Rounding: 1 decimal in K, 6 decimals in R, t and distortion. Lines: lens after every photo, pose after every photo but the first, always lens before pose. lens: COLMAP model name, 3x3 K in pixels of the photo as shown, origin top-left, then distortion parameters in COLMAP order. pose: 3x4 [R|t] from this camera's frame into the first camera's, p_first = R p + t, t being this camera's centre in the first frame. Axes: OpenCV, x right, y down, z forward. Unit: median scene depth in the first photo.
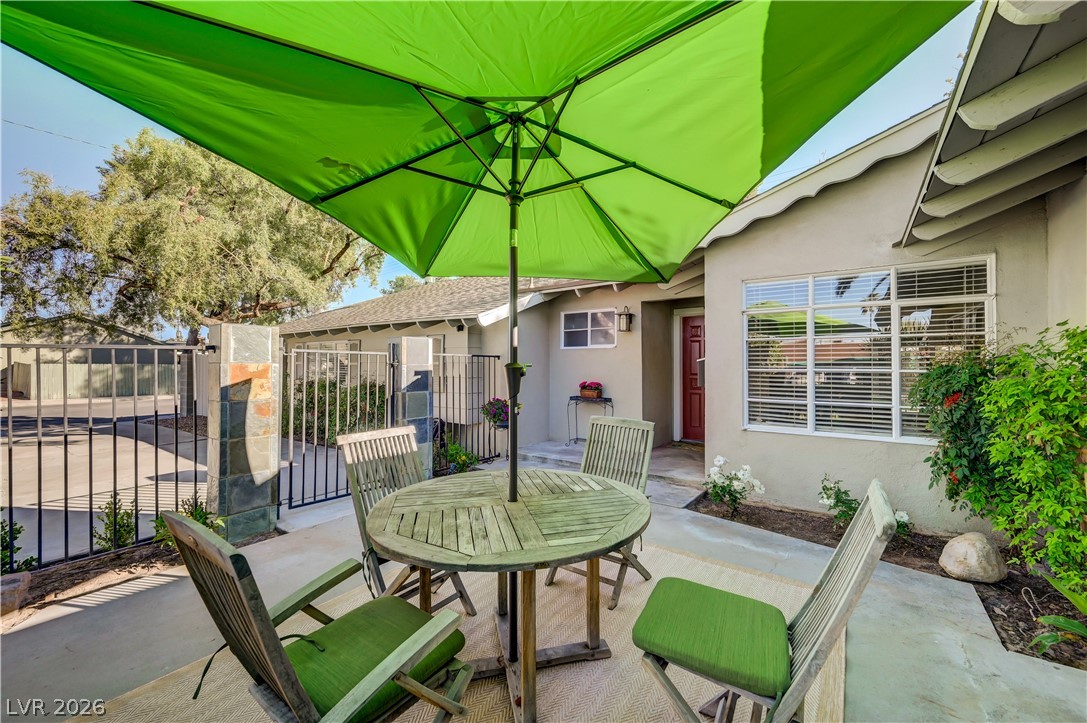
lens RADIAL K [[433.3, 0, 547.8], [0, 433.3, 372.3], [0, 0, 1]] dist [-0.000244, -0.000065]
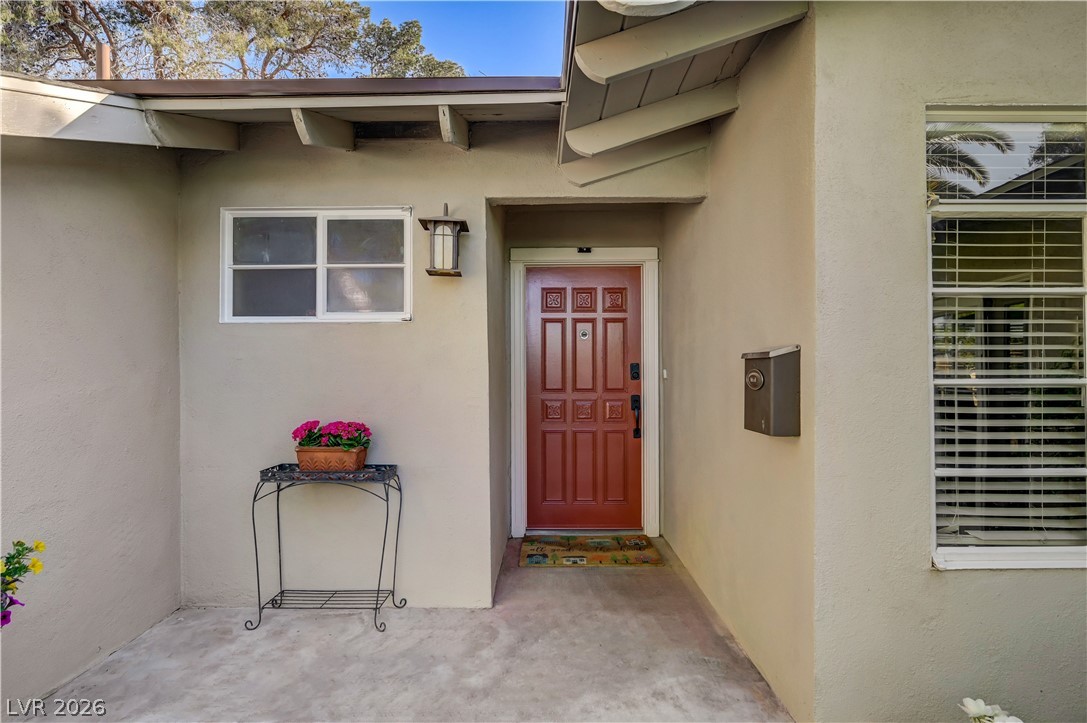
lens RADIAL K [[540.4, 0, 550.1], [0, 540.4, 372.7], [0, 0, 1]] dist [-0.000562, -0.000062]
pose [[0.804373, -0.003657, 0.594114, -0.021711], [0.014900, 0.999791, -0.014019, -0.011063], [-0.593938, 0.020129, 0.804259, 0.903723]]
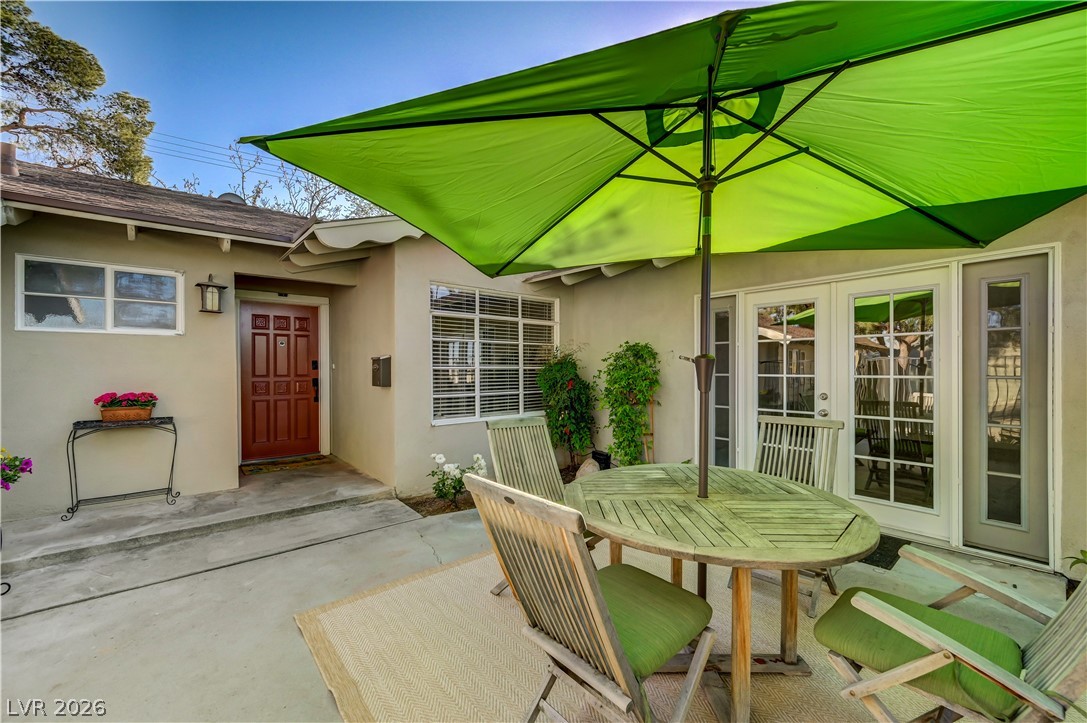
lens RADIAL K [[433.3, 0, 547.8], [0, 433.3, 372.3], [0, 0, 1]] dist [-0.000244, -0.000065]
pose [[0.235585, -0.012444, 0.971774, -0.518947], [0.019320, 0.999780, 0.008119, 0.002562], [-0.971662, 0.016862, 0.235773, 0.523596]]
